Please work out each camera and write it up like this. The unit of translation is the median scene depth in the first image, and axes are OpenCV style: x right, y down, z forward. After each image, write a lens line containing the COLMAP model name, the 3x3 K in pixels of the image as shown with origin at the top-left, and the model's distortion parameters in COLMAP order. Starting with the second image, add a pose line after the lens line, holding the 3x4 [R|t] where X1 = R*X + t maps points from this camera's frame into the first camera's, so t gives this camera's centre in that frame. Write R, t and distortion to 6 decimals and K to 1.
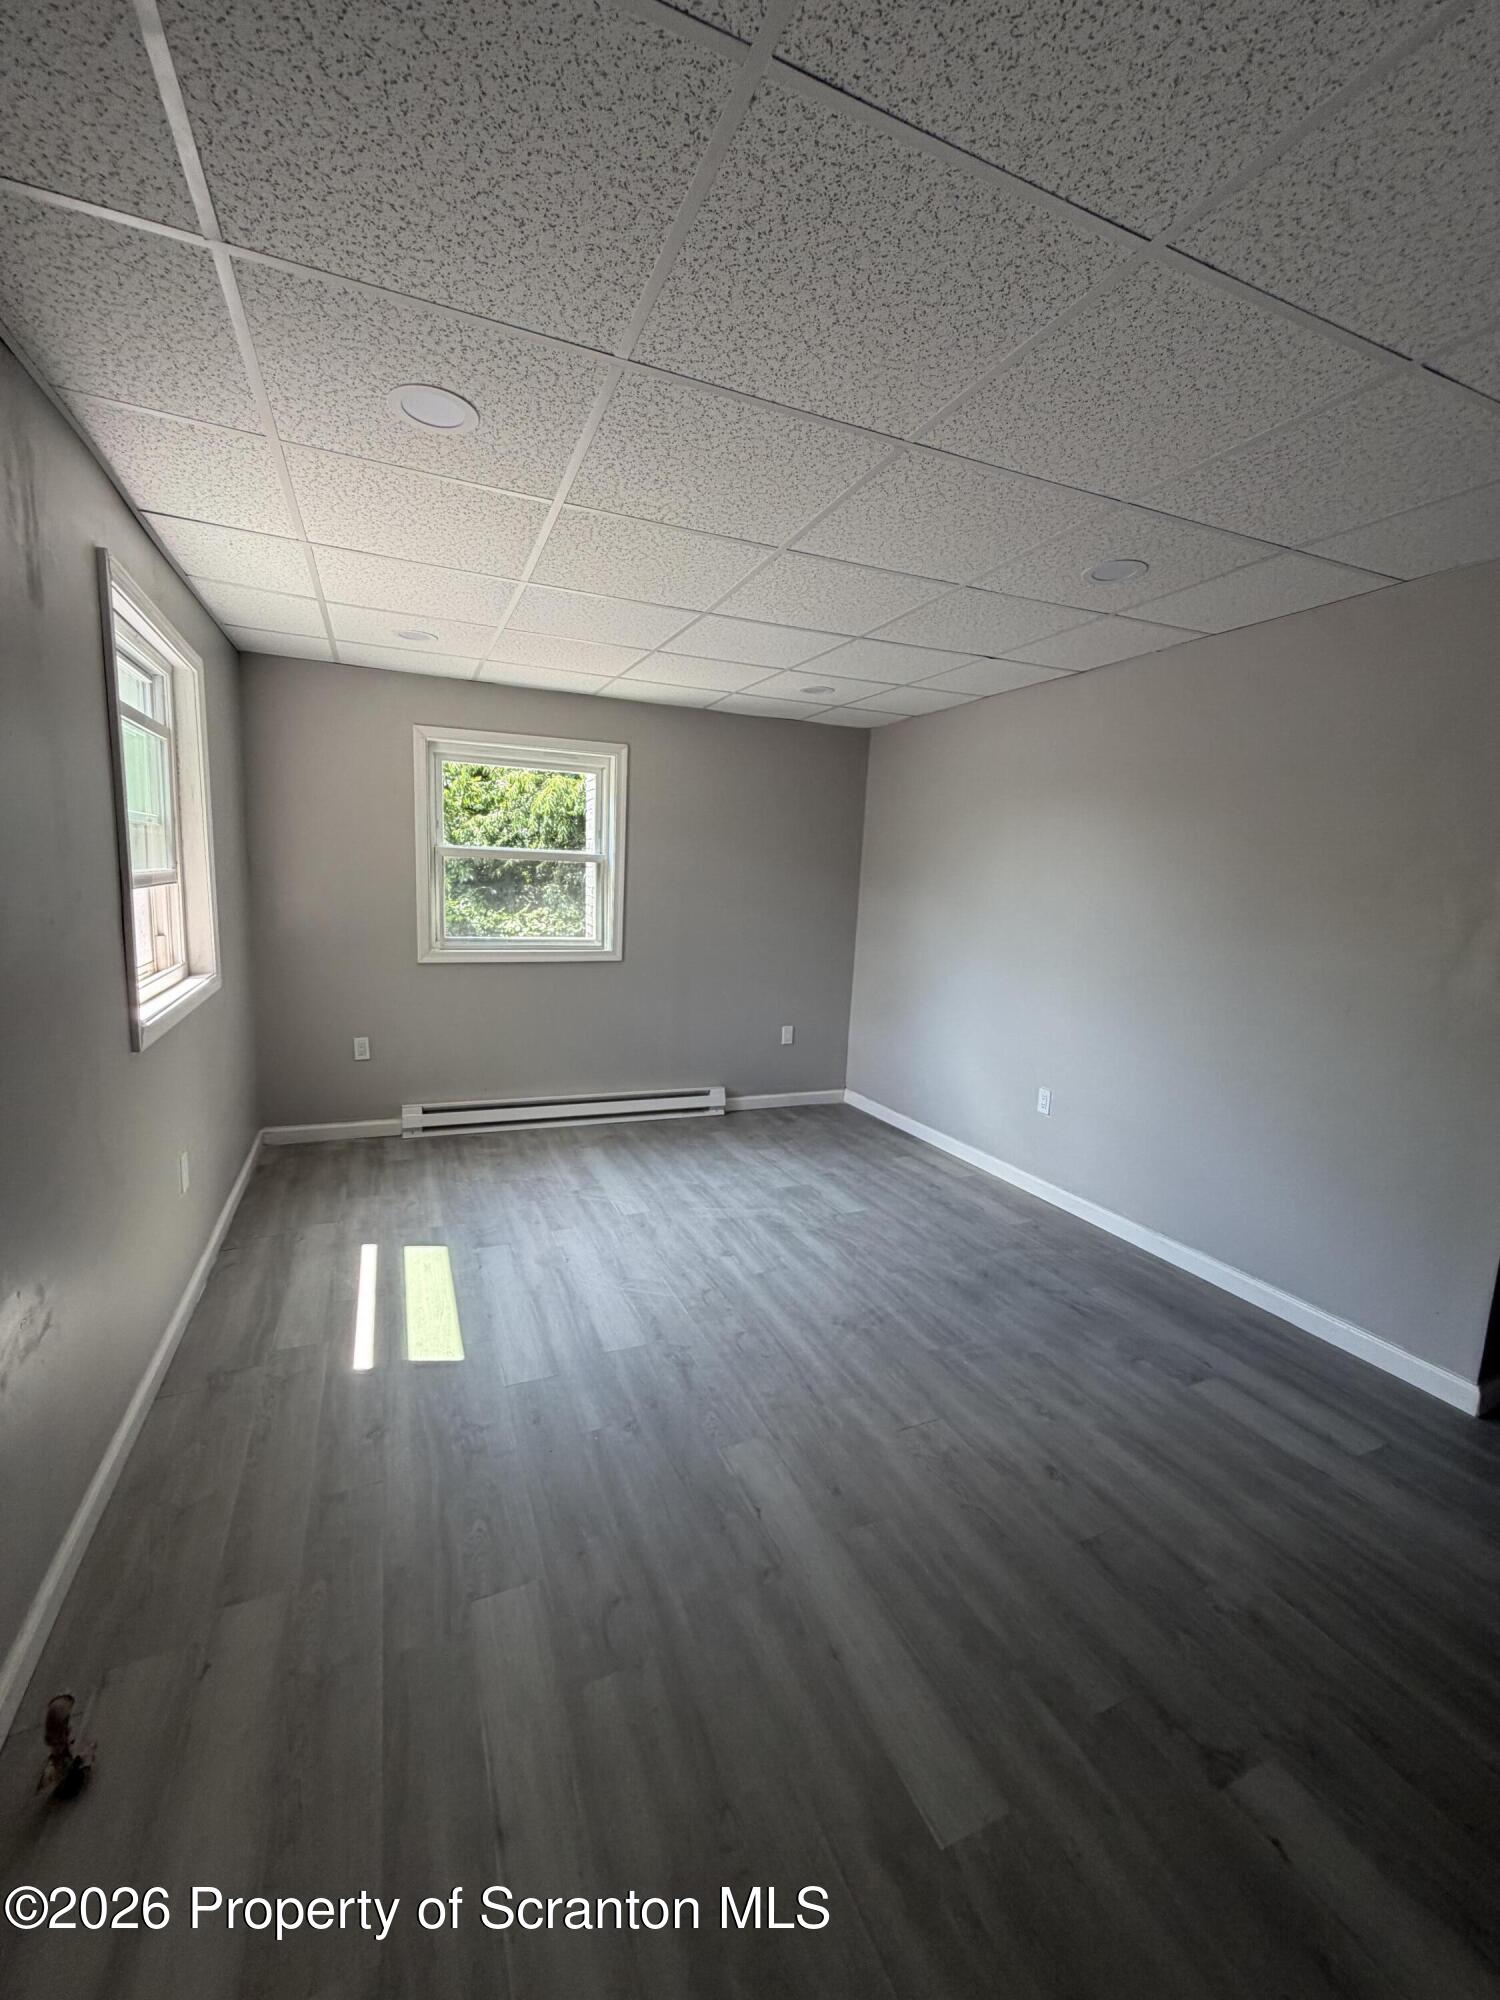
lens RADIAL K [[809.6, 0, 749.2], [0, 809.6, 994.1], [0, 0, 1]] dist [0.001044, 0.000069]
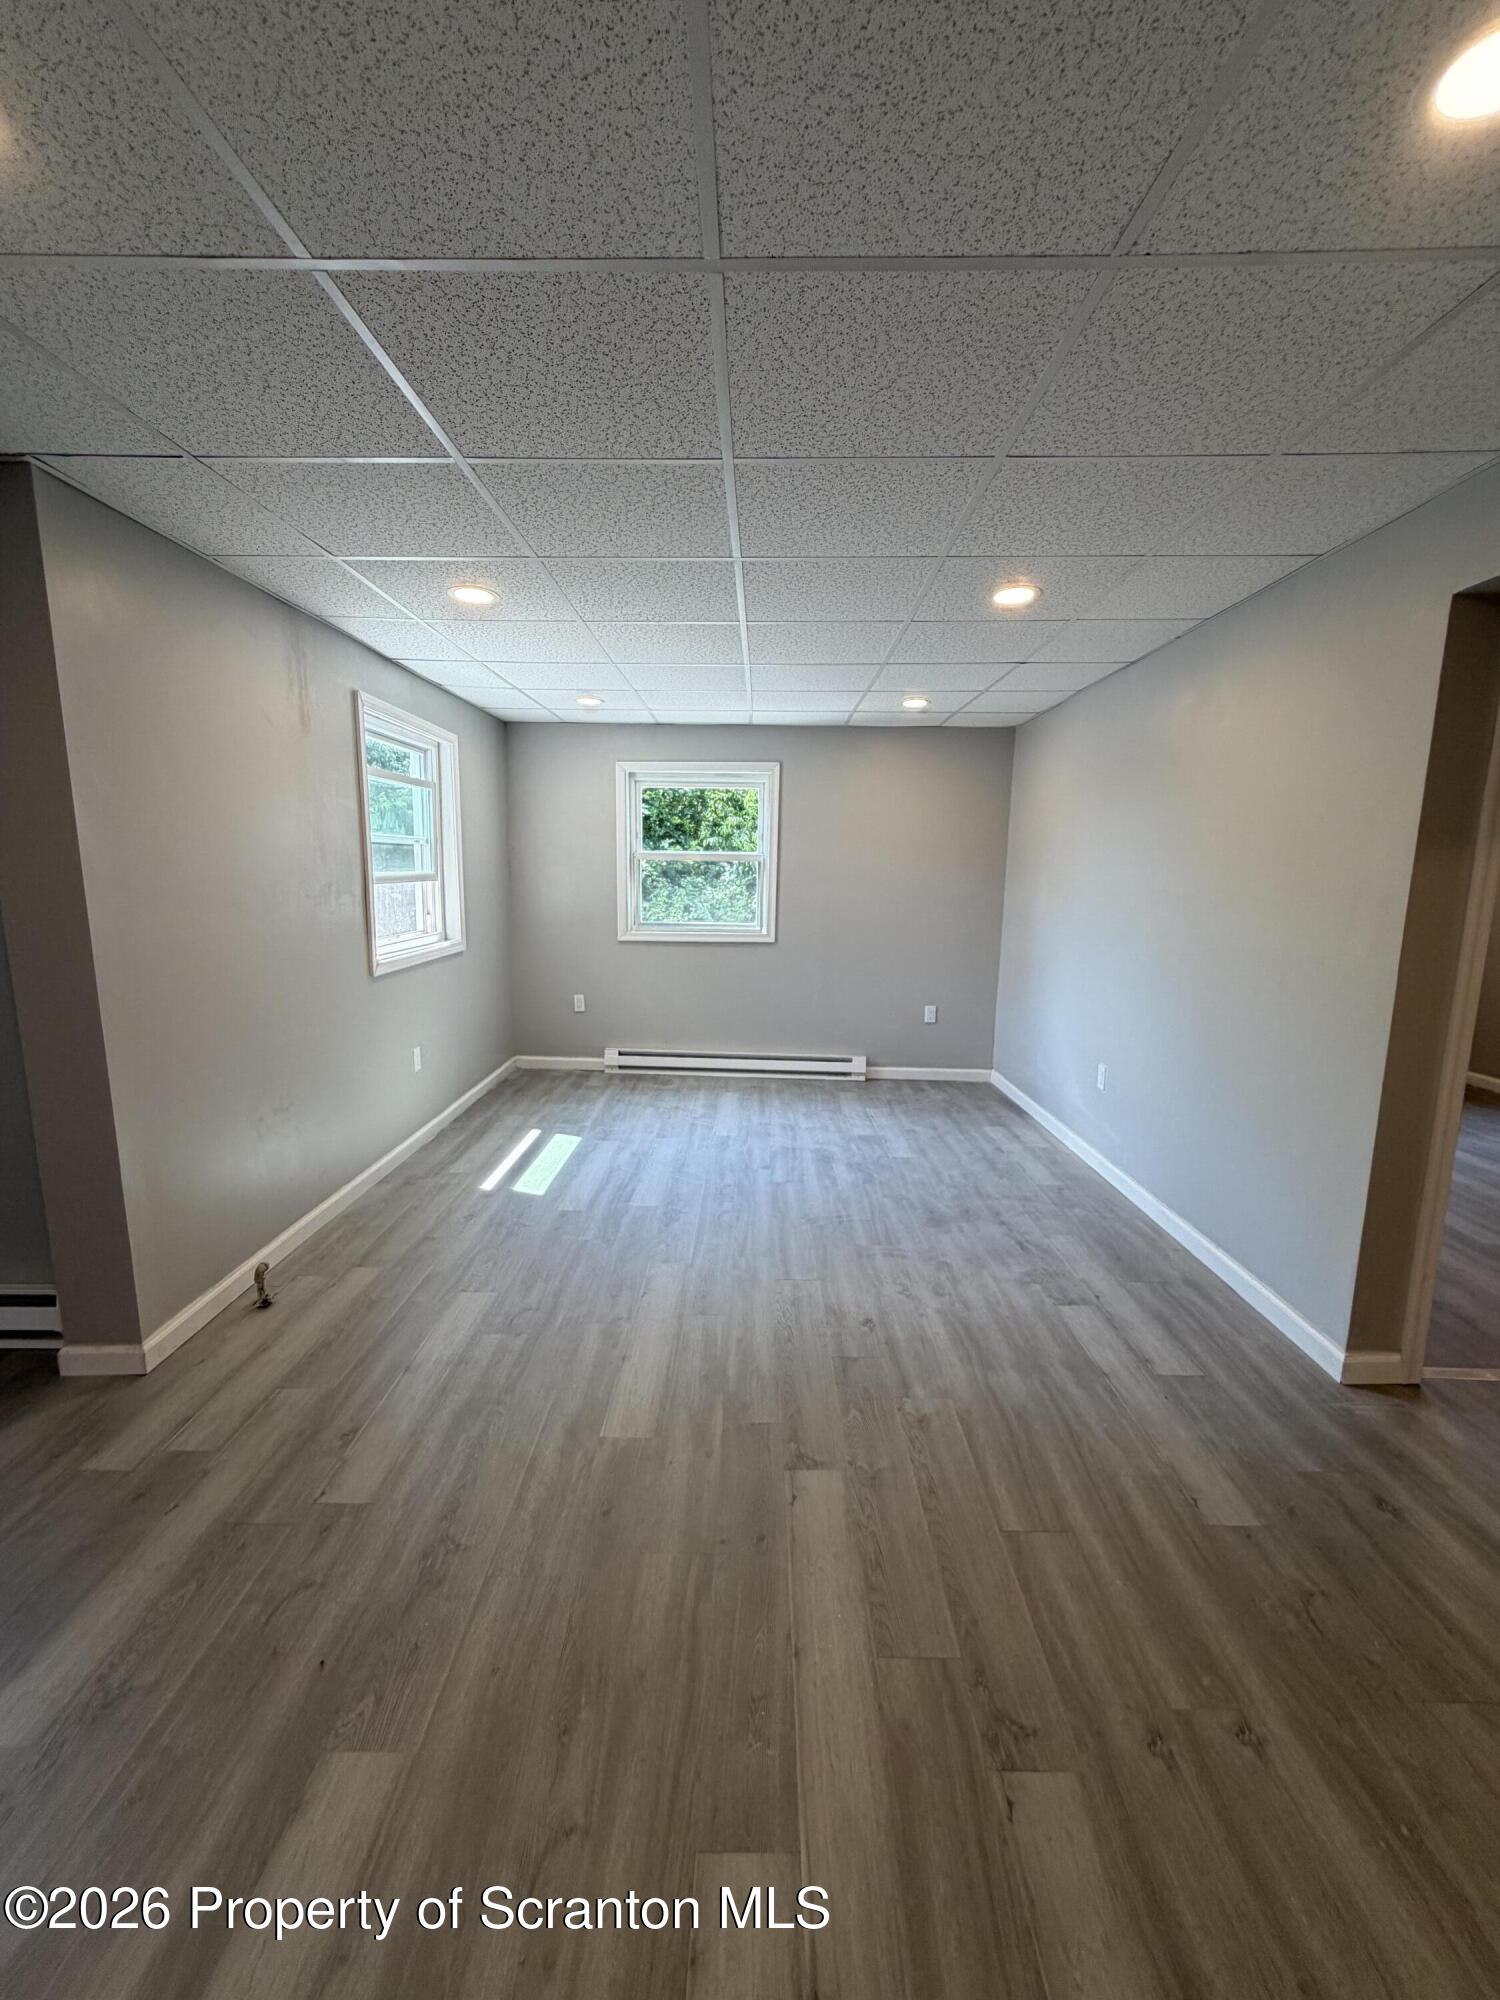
lens RADIAL K [[809.6, 0, 749.2], [0, 809.6, 994.1], [0, 0, 1]] dist [0.001044, 0.000069]
pose [[0.910866, 0.037254, -0.411018, 0.442740], [-0.038874, 0.999234, 0.004420, 0.045914], [0.410868, 0.011951, 0.911617, -0.155143]]
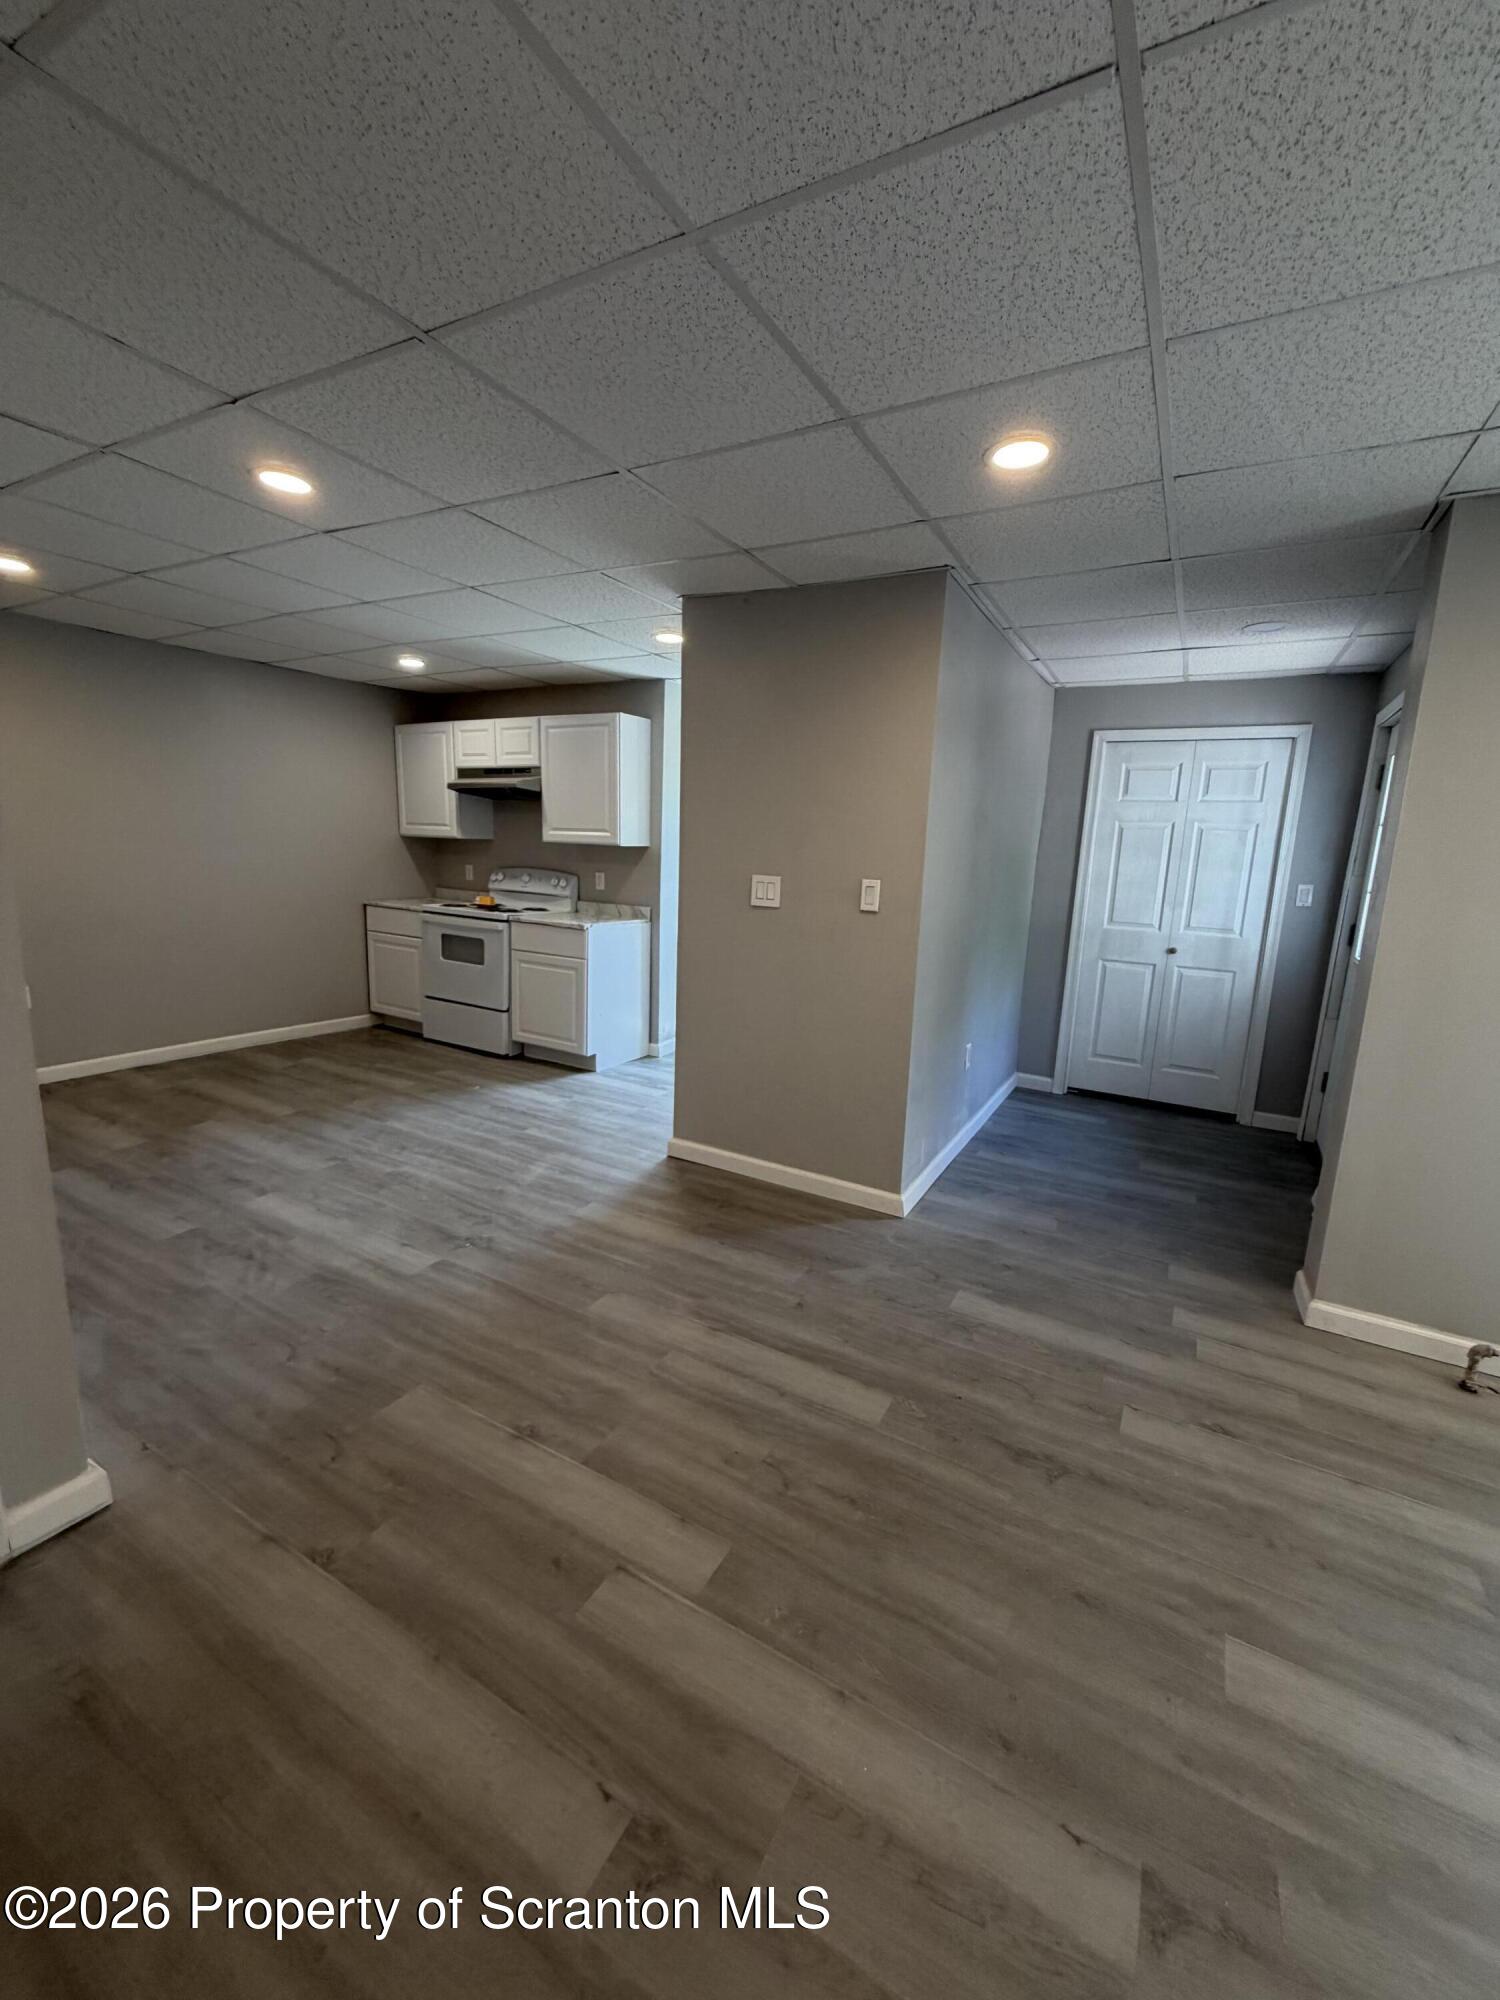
lens RADIAL K [[809.6, 0, 749.2], [0, 809.6, 994.1], [0, 0, 1]] dist [0.001044, 0.000069]
pose [[-0.792581, 0.038943, -0.608521, 0.569180], [-0.168959, 0.944857, 0.280531, -0.028150], [0.585891, 0.325159, -0.742296, 0.441763]]
